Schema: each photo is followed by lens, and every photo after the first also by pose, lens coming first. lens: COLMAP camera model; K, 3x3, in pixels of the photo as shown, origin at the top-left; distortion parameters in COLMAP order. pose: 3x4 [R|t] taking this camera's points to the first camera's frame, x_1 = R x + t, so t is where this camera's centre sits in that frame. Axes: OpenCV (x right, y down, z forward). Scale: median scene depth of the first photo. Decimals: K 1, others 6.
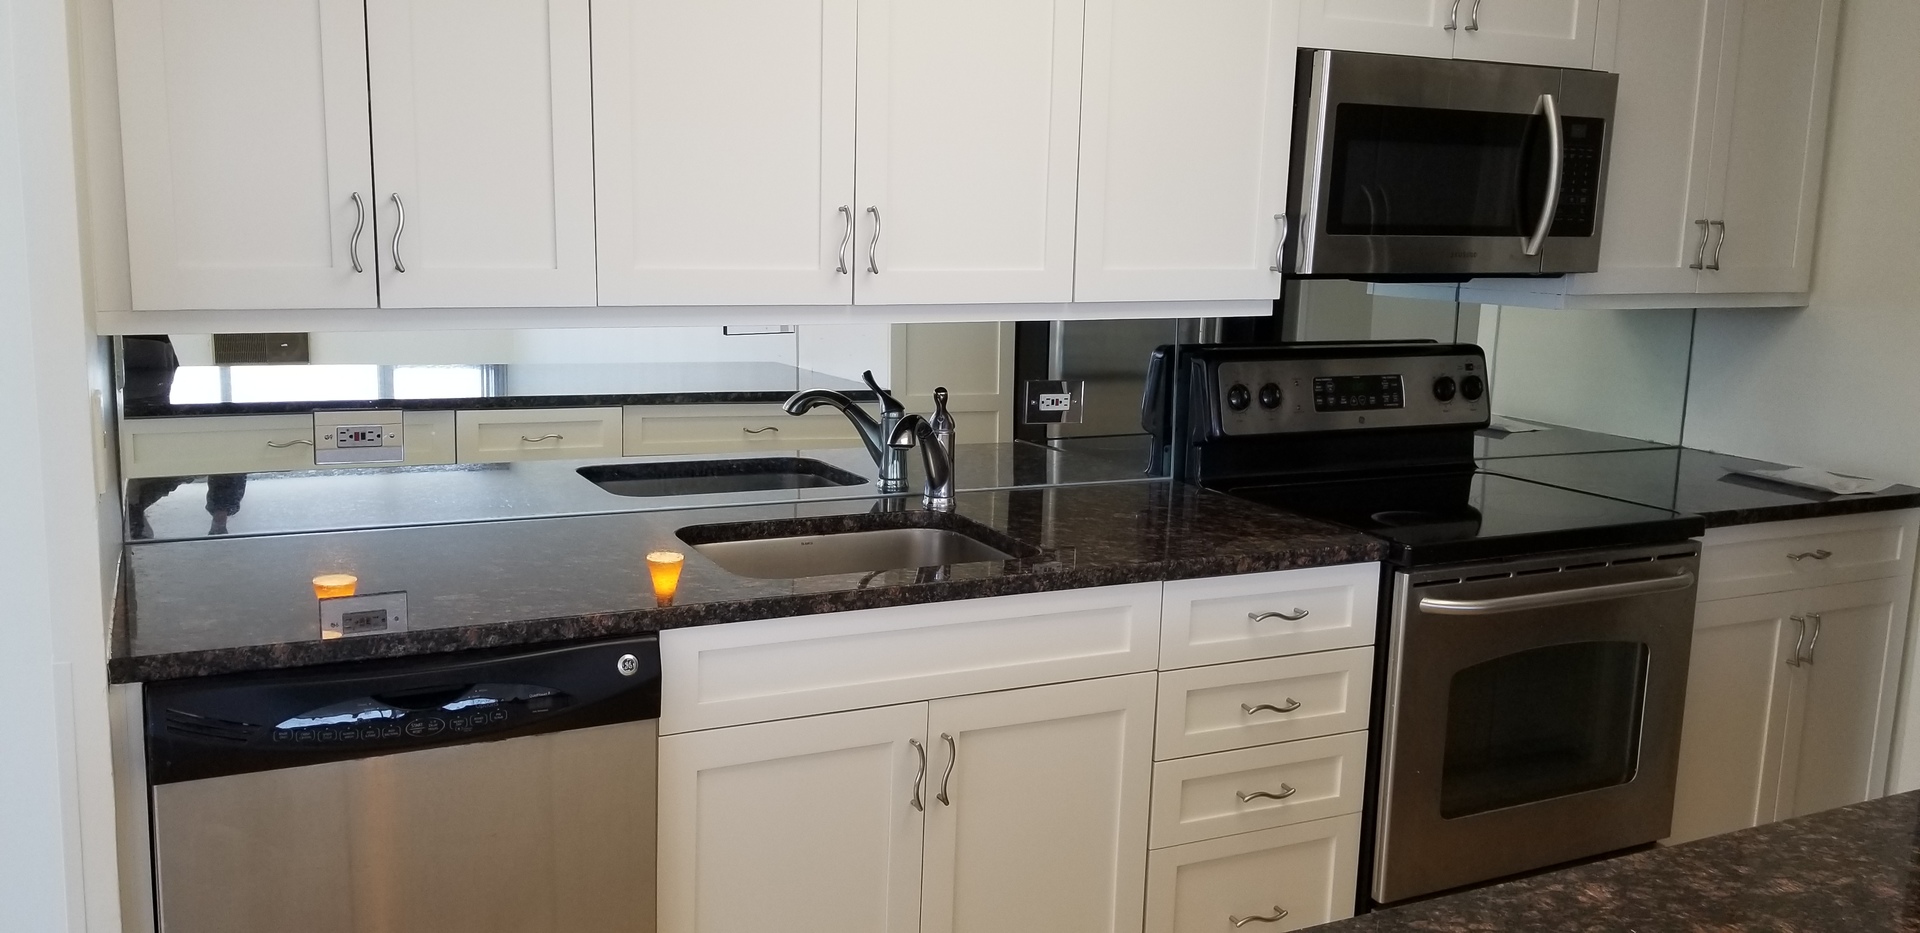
lens RADIAL K [[1498.4, 0, 922.0], [0, 1498.4, 466.3], [0, 0, 1]] dist [0.076880, -0.127497]
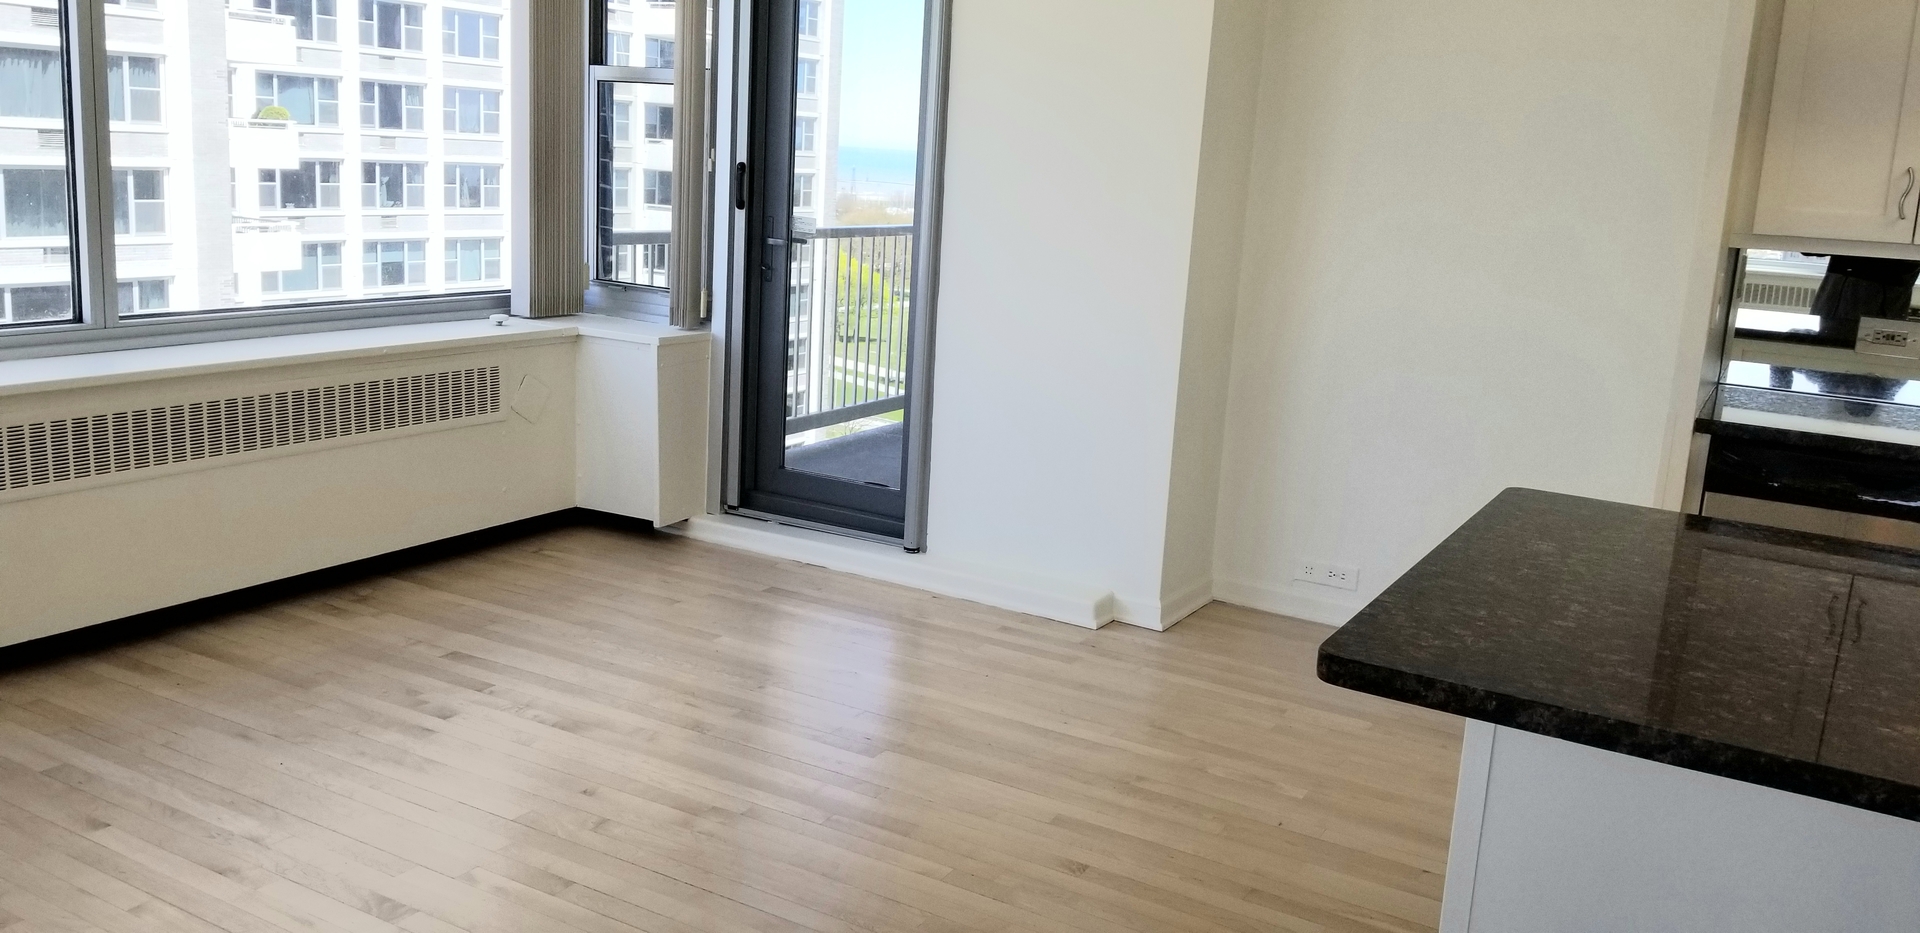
lens RADIAL K [[1498.4, 0, 946.1], [0, 1498.4, 431.5], [0, 0, 1]] dist [0.076880, -0.127497]
pose [[0.554238, 0.161895, -0.816462, 0.268396], [-0.176098, 0.981505, 0.075080, 0.098349], [0.813517, 0.102165, 0.572497, -0.458770]]
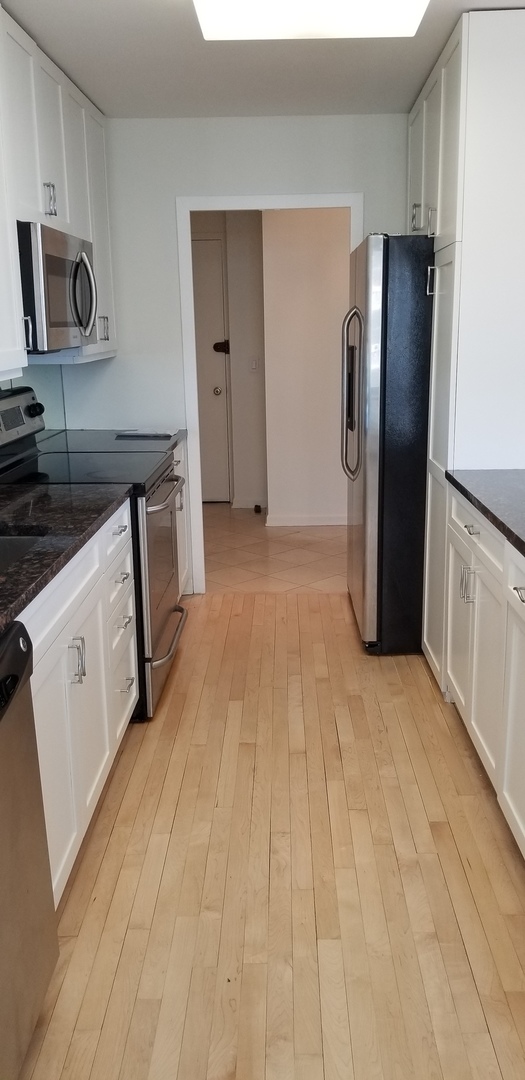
lens RADIAL K [[842.8, 0, 273.5], [0, 842.8, 542.4], [0, 0, 1]] dist [0.076880, -0.127497]
pose [[0.453957, -0.253809, 0.854110, -0.518314], [0.171778, 0.965519, 0.195616, -0.055047], [-0.874308, 0.057916, 0.481903, 0.268017]]
